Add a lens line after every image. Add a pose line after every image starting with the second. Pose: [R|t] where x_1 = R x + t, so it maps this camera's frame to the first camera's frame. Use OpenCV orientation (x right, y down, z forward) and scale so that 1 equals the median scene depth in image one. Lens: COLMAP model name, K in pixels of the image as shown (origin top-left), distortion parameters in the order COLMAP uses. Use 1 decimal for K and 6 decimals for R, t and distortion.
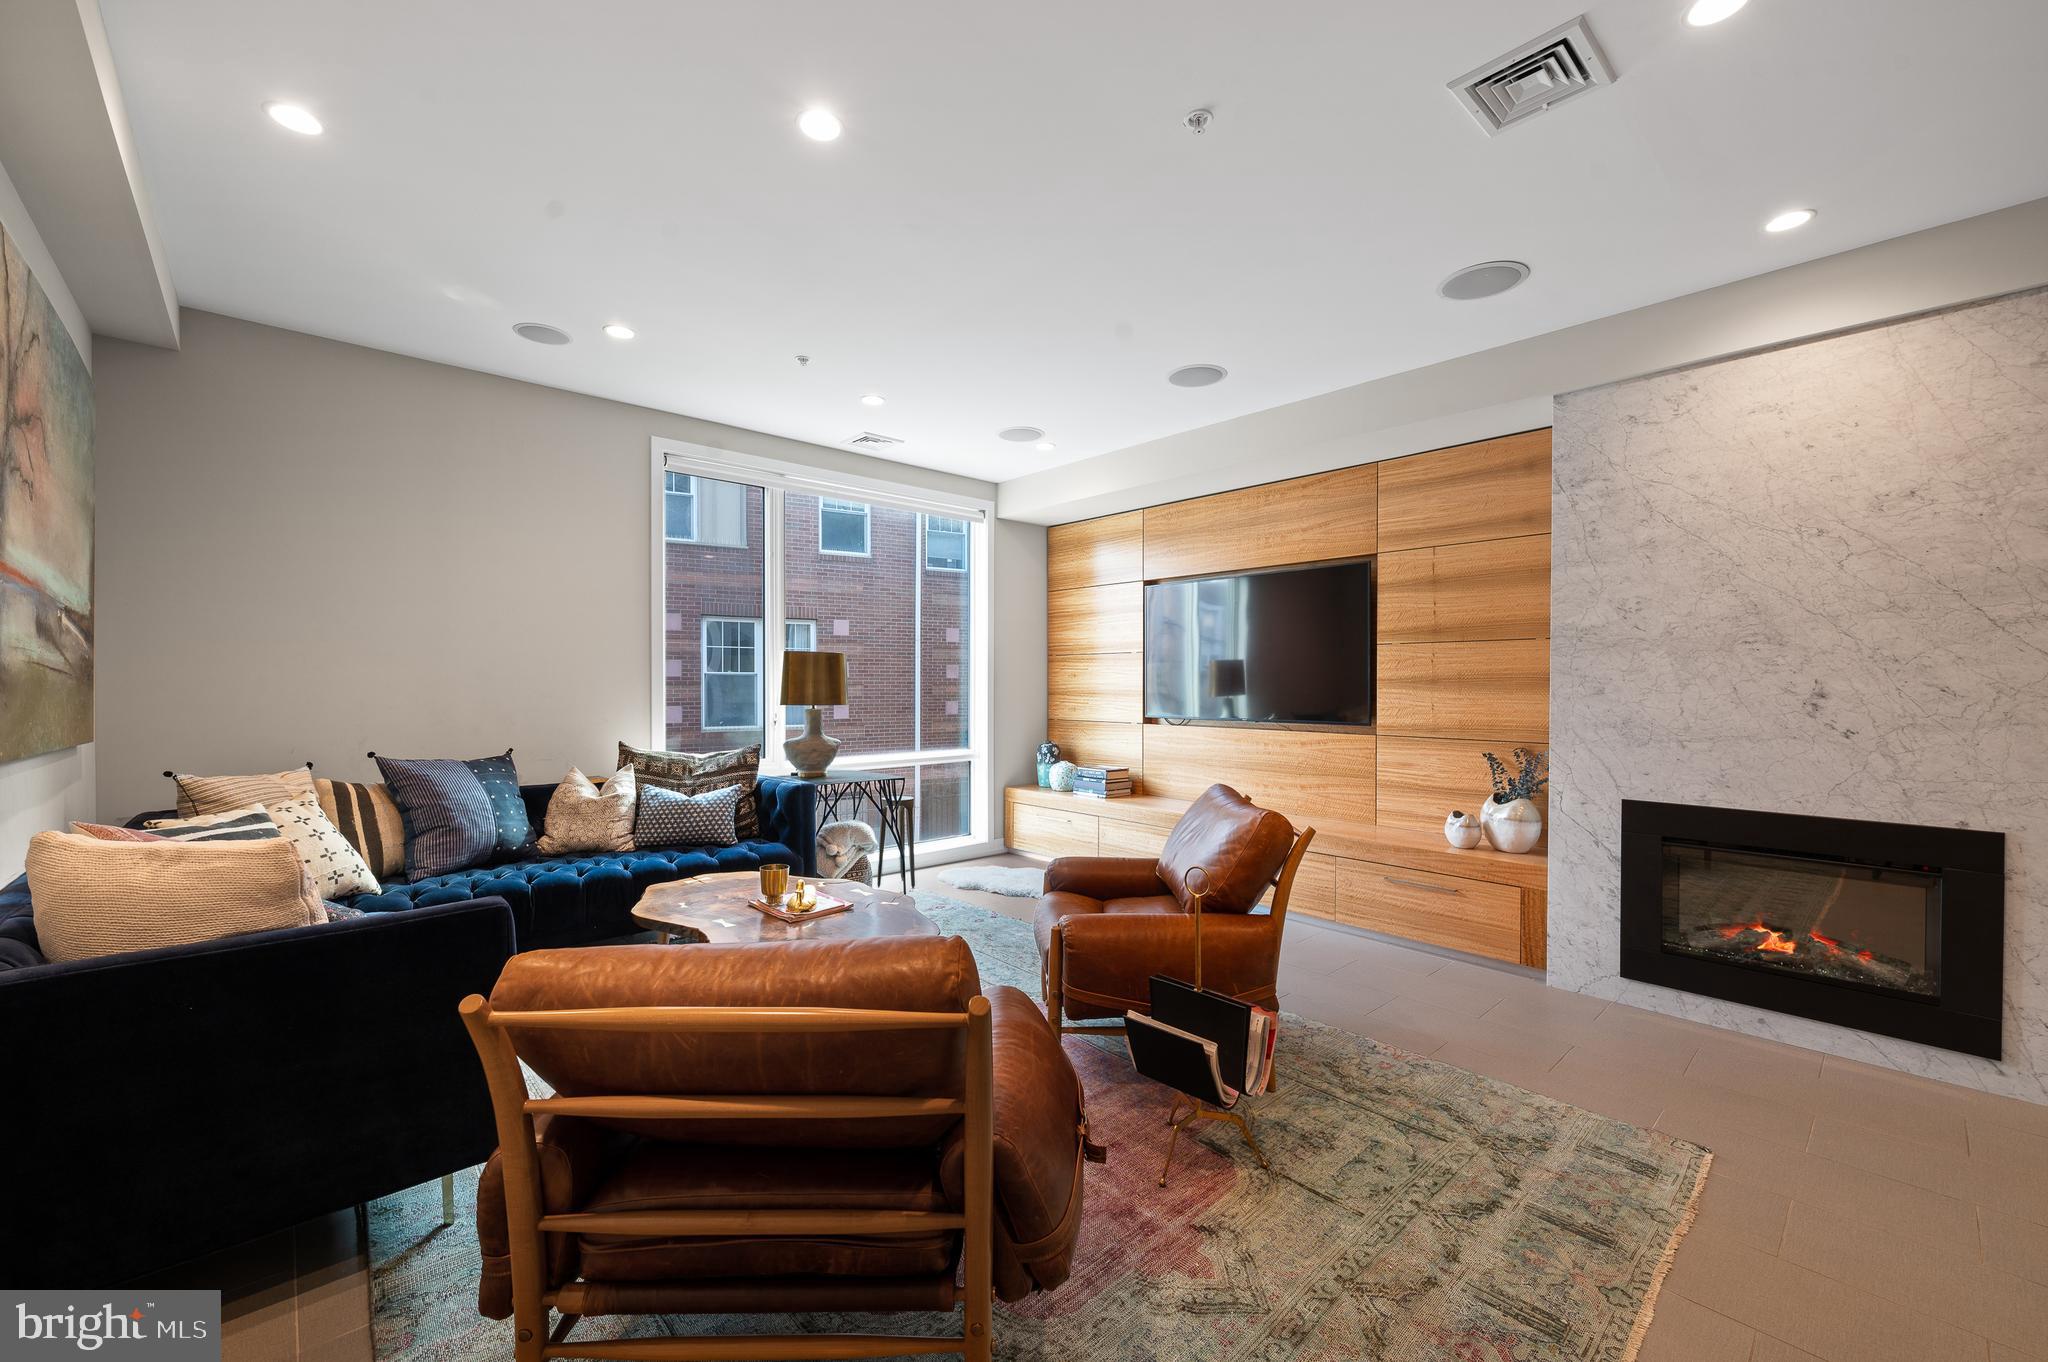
lens RADIAL K [[815.2, 0, 1018.6], [0, 815.2, 687.8], [0, 0, 1]] dist [-0.002528, 0.000041]
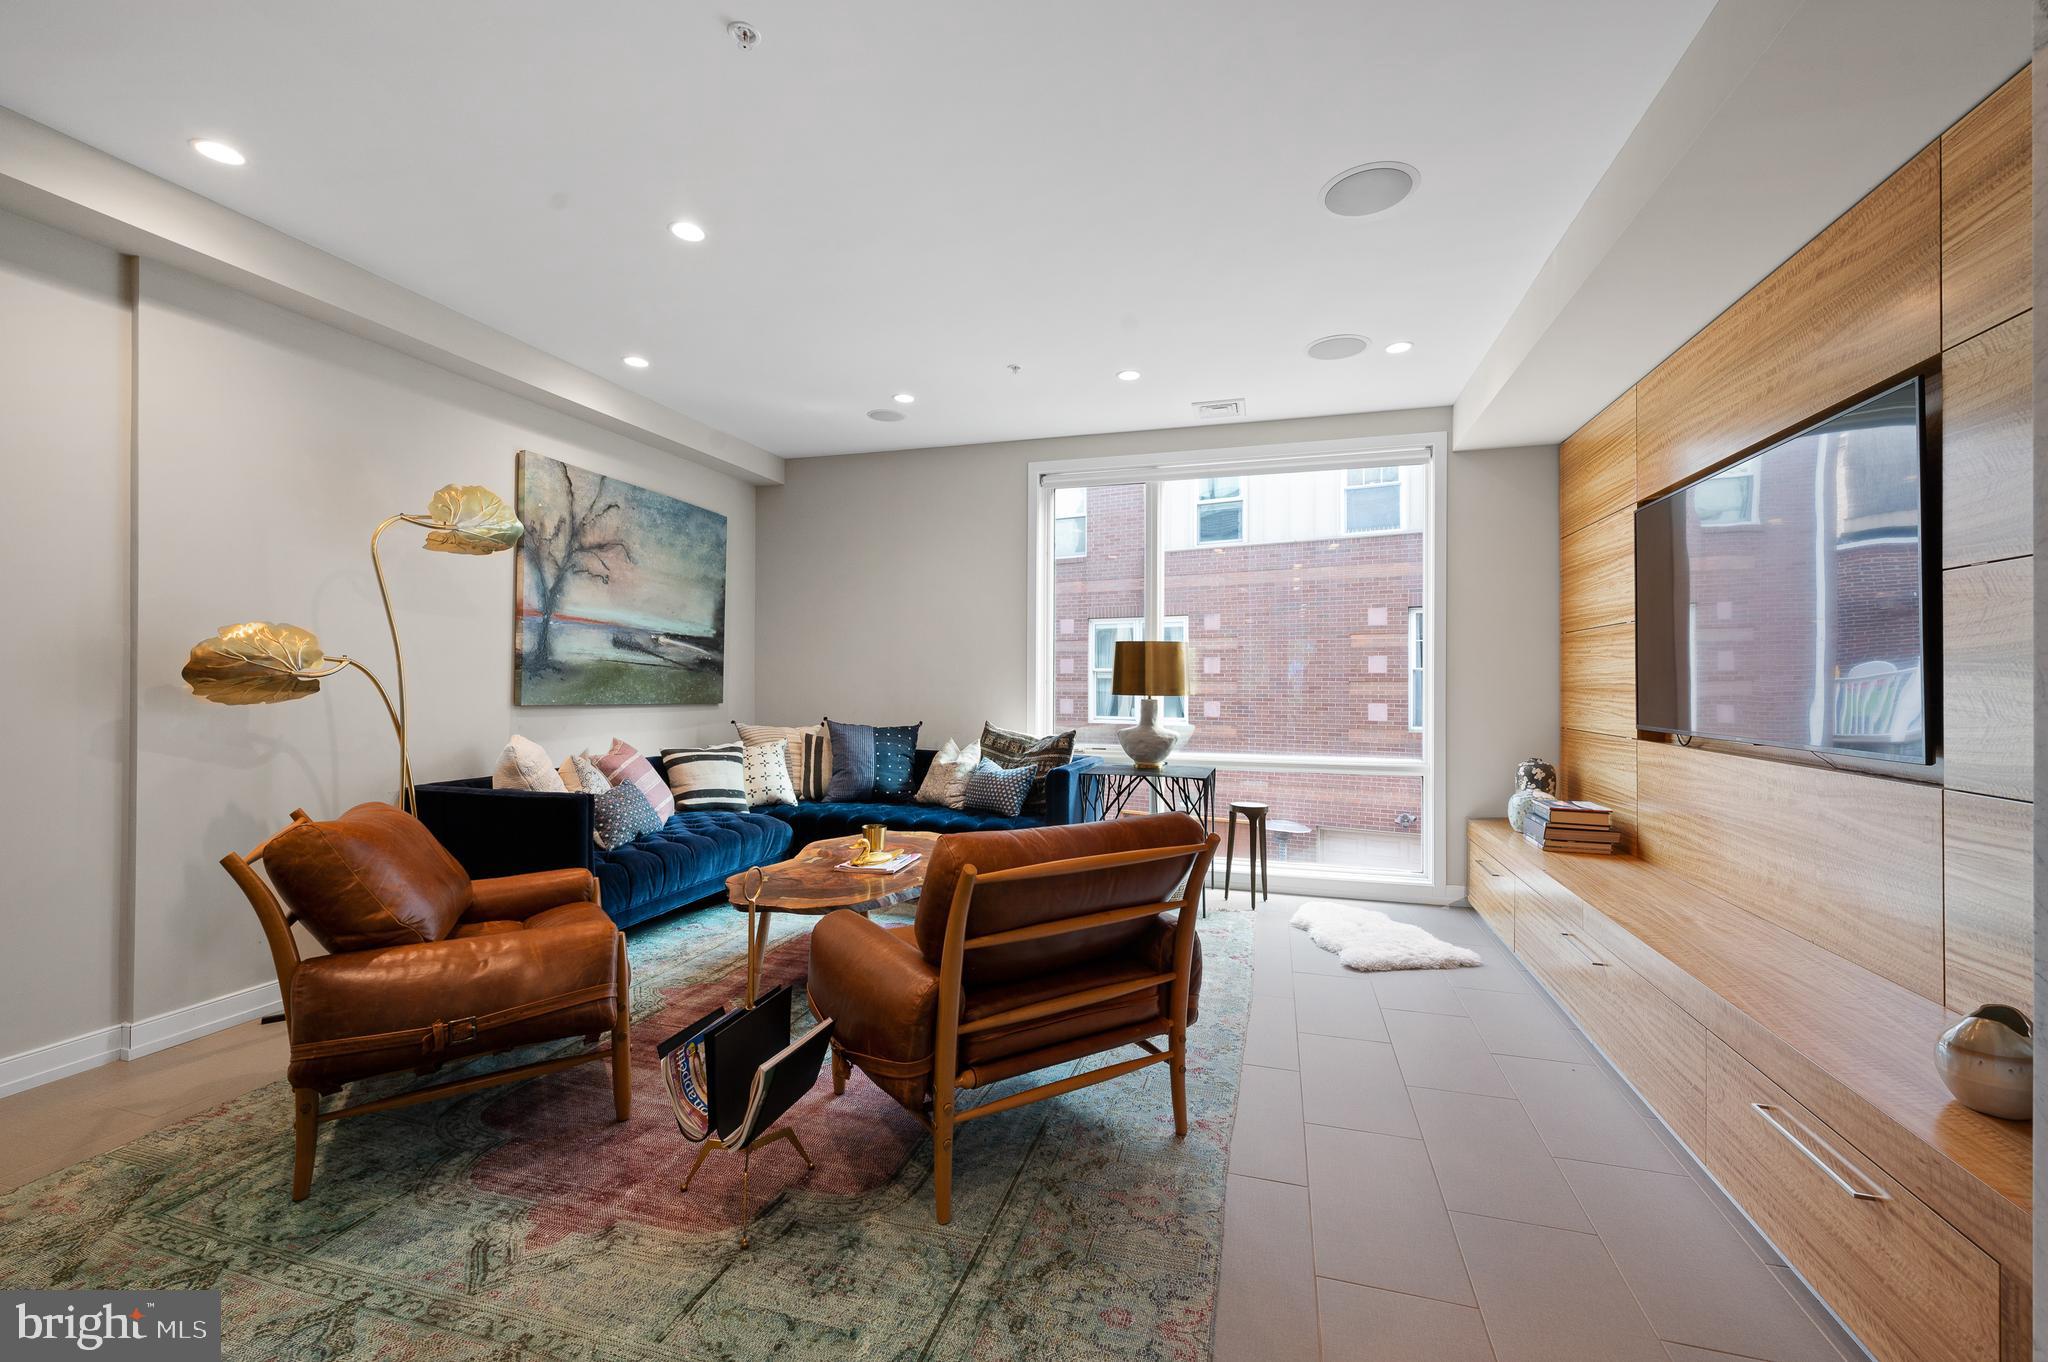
lens RADIAL K [[815.2, 0, 1016.6], [0, 815.2, 673.2], [0, 0, 1]] dist [-0.002528, 0.000041]
pose [[0.524648, -0.005927, -0.851299, 0.611414], [-0.009727, 0.999869, -0.012956, 0.010488], [0.851264, 0.015078, 0.524521, 0.424567]]
